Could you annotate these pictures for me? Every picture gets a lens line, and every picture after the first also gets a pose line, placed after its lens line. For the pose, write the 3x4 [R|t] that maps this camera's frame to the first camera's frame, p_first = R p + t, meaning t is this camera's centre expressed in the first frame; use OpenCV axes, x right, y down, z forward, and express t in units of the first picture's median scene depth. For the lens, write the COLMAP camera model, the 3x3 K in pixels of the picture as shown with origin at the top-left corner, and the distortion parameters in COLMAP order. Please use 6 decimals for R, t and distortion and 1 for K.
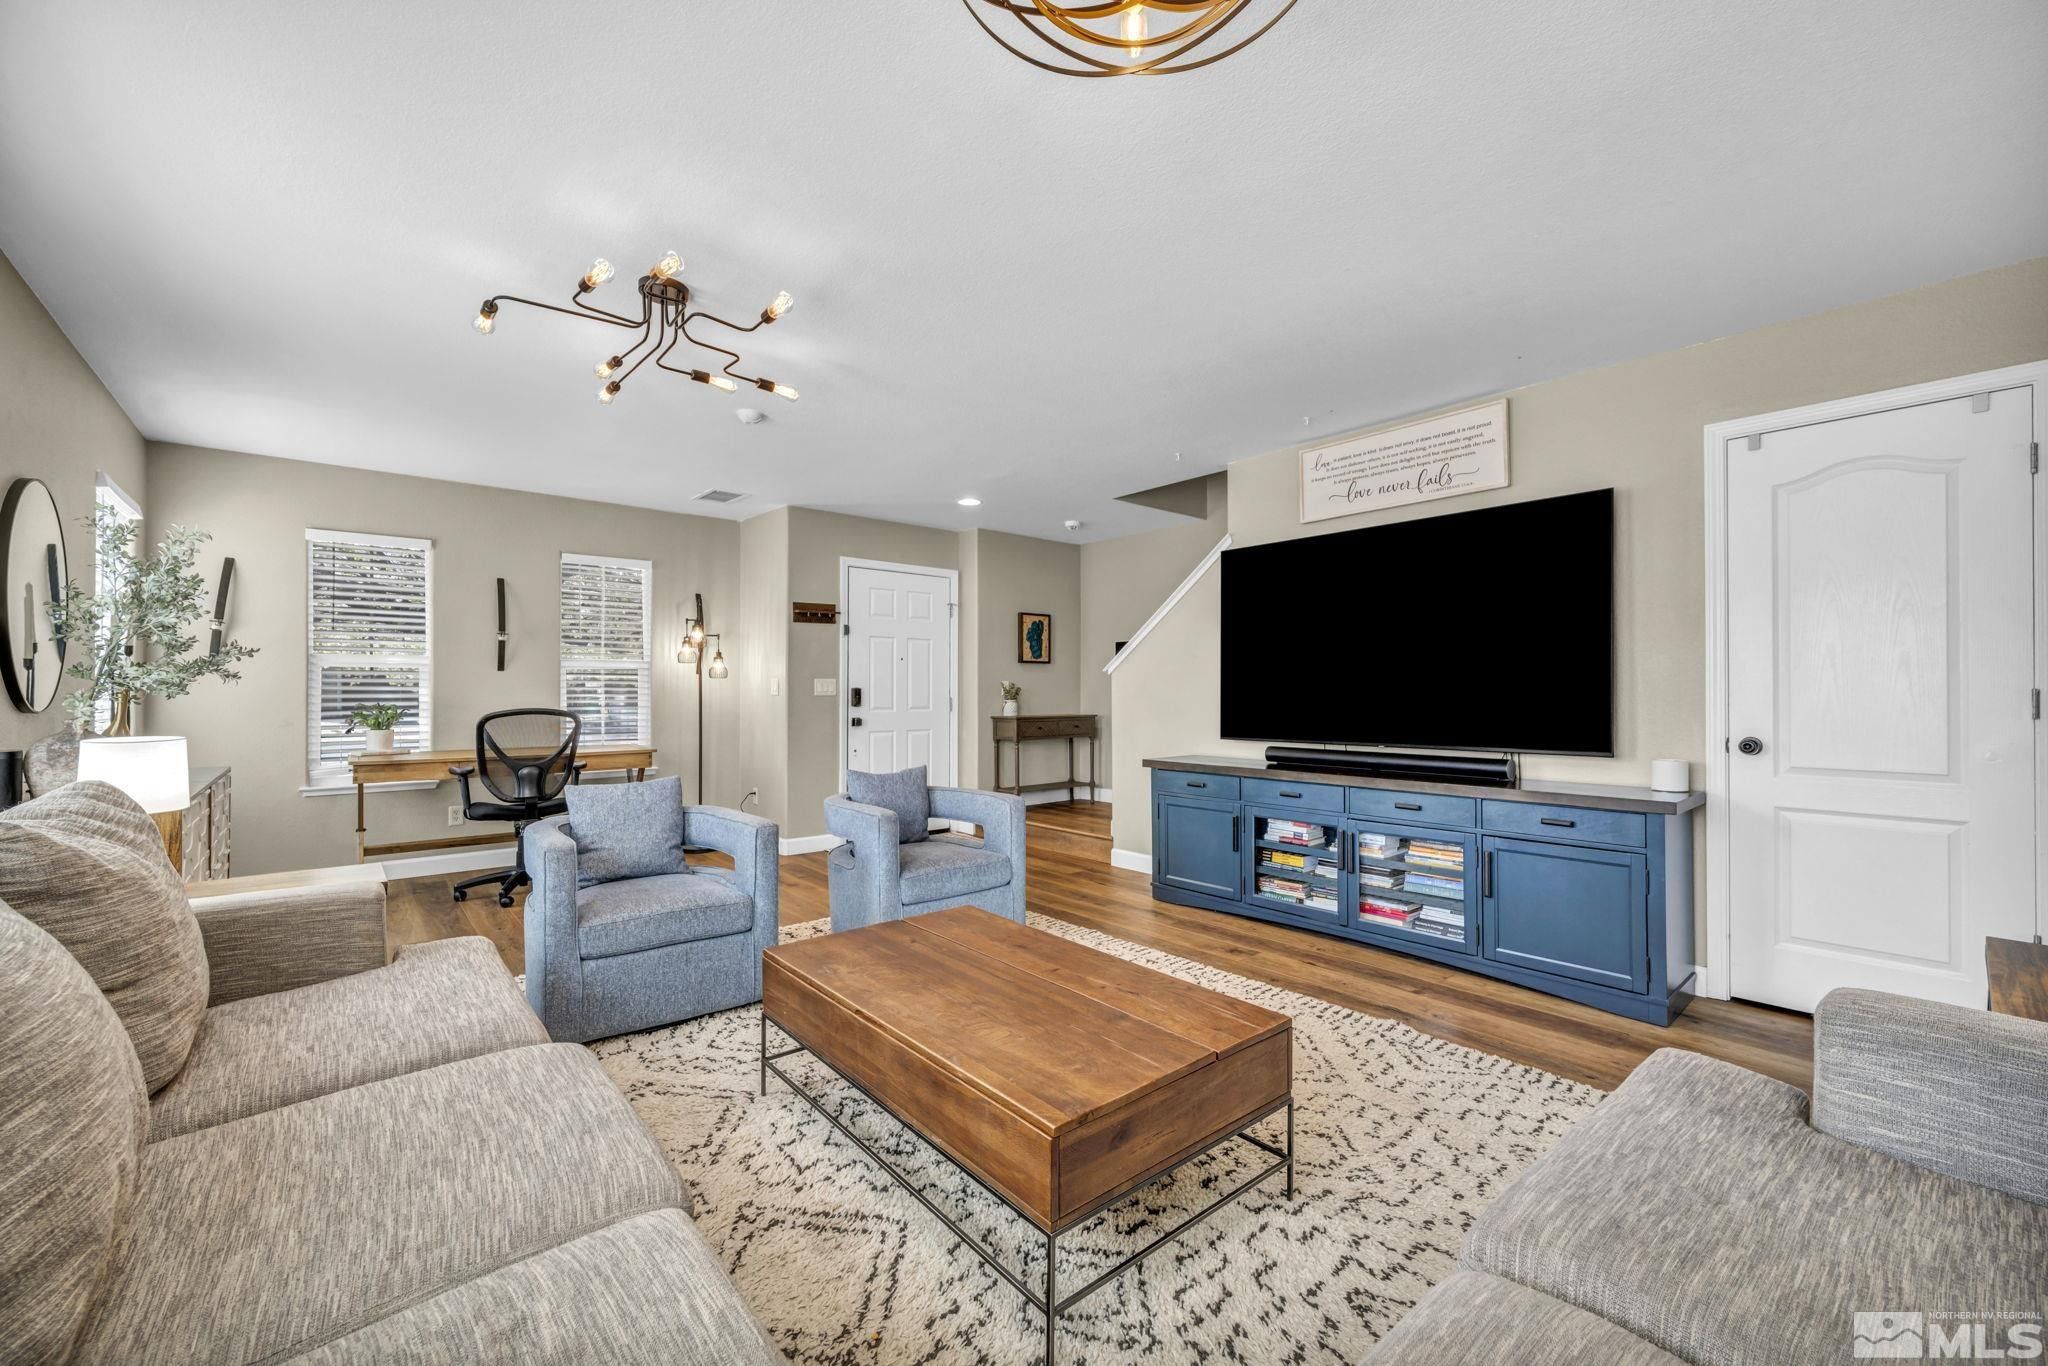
lens RADIAL K [[807.0, 0, 1052.7], [0, 807.0, 693.9], [0, 0, 1]] dist [-0.000398, 0.000495]
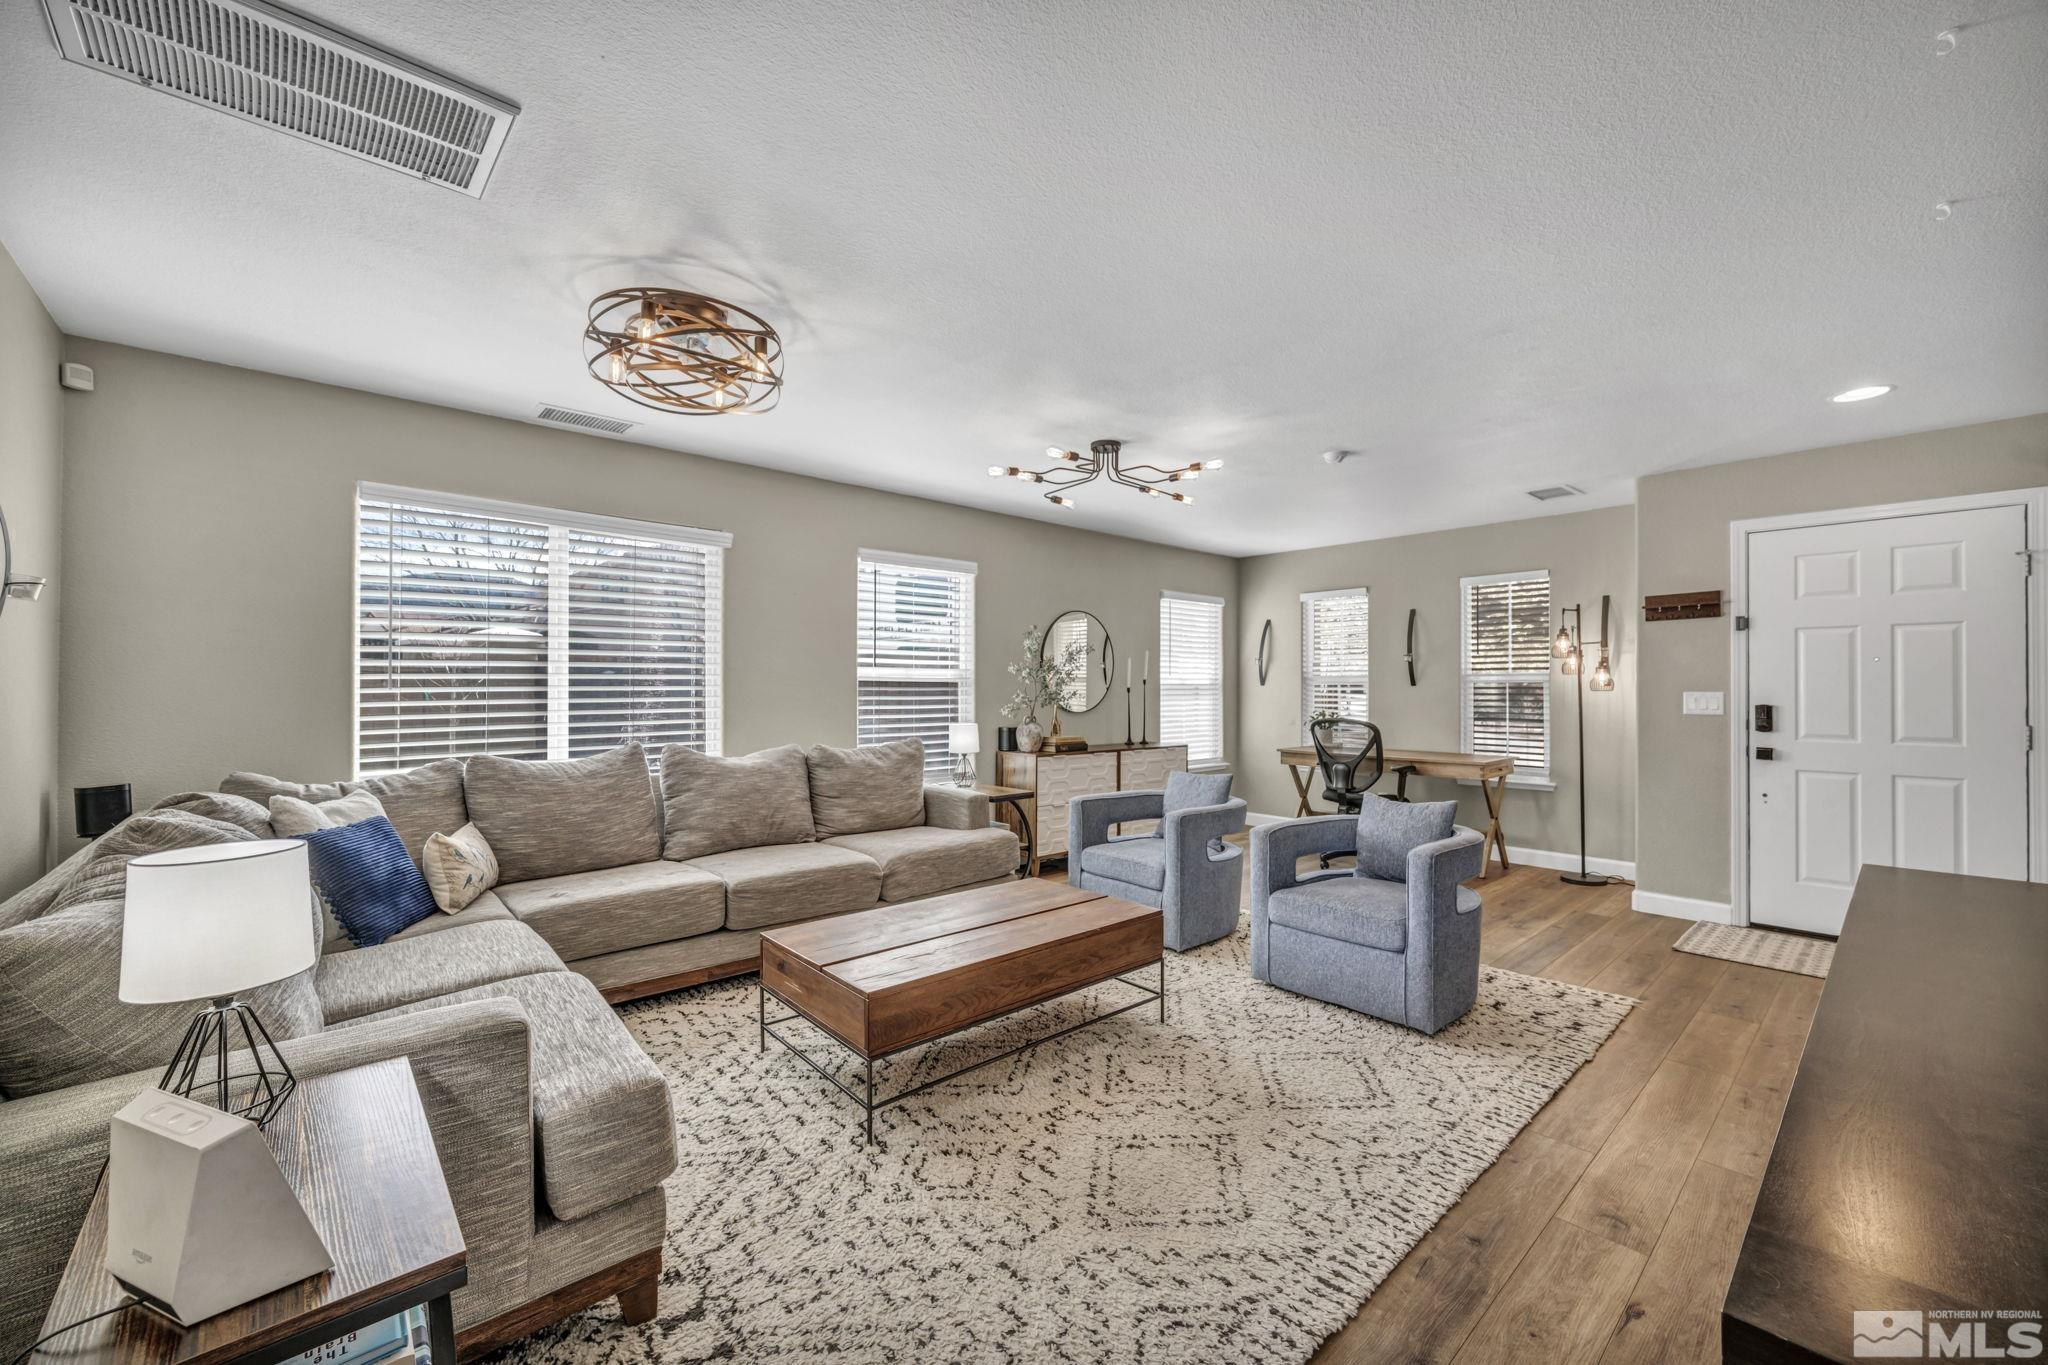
lens RADIAL K [[807.0, 0, 1023.5], [0, 807.0, 688.7], [0, 0, 1]] dist [-0.000398, 0.000495]
pose [[0.010693, -0.002204, -0.999940, 0.631940], [-0.006302, 0.999978, -0.002272, -0.022444], [0.999923, 0.006326, 0.010679, 0.507907]]
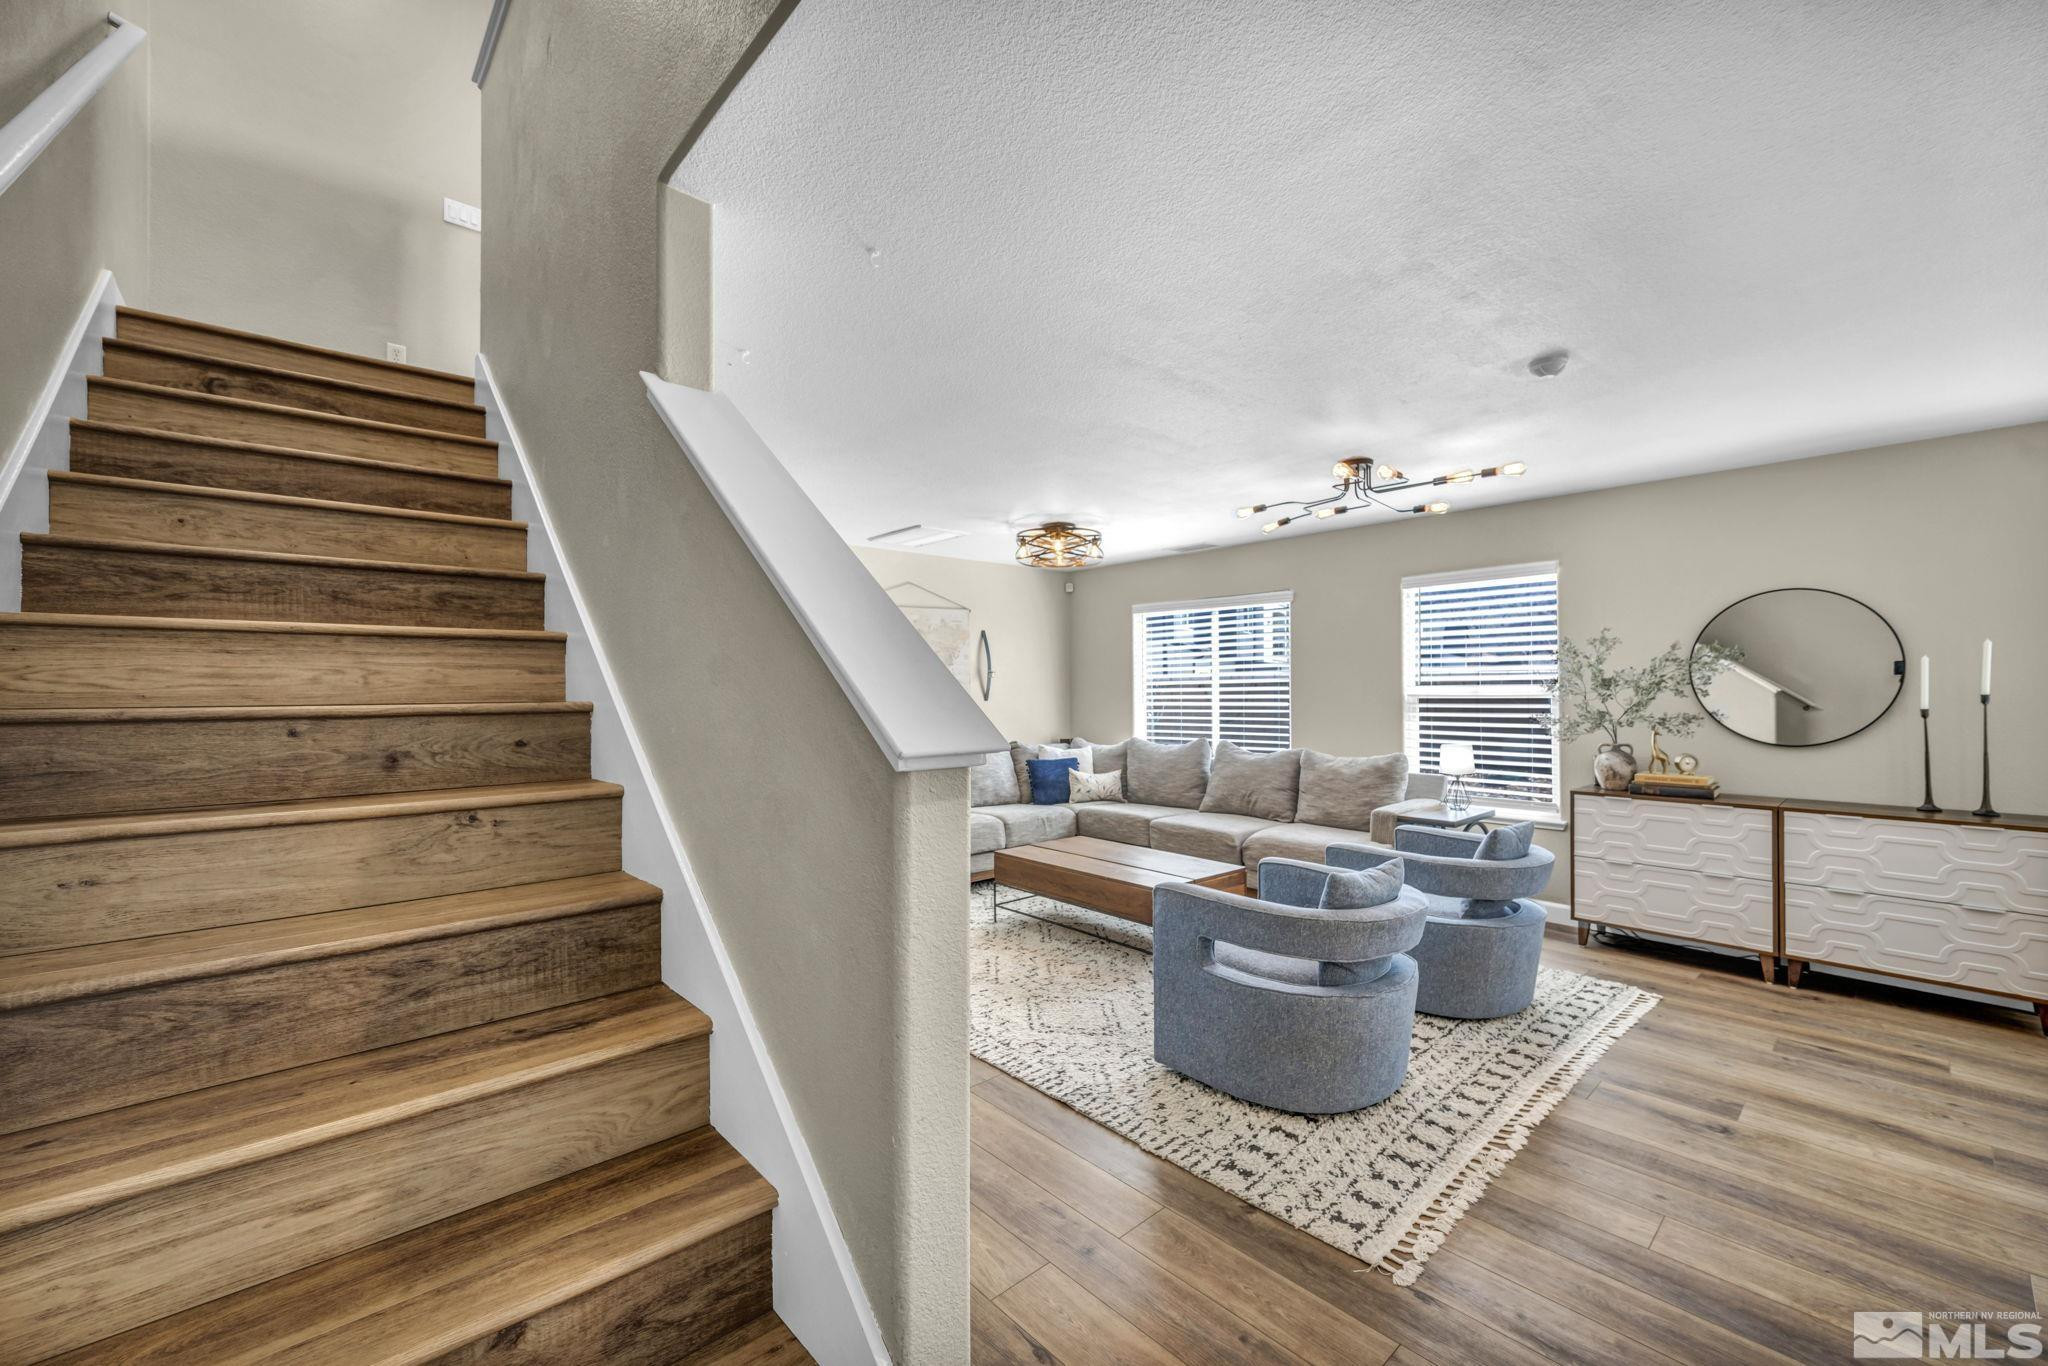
lens RADIAL K [[807.0, 0, 1033.6], [0, 807.0, 693.3], [0, 0, 1]] dist [-0.000398, 0.000495]
pose [[-0.999814, 0.005659, -0.018419, 0.087495], [0.005479, 0.999937, 0.009800, -0.057883], [0.018473, 0.009697, -0.999782, 1.518724]]
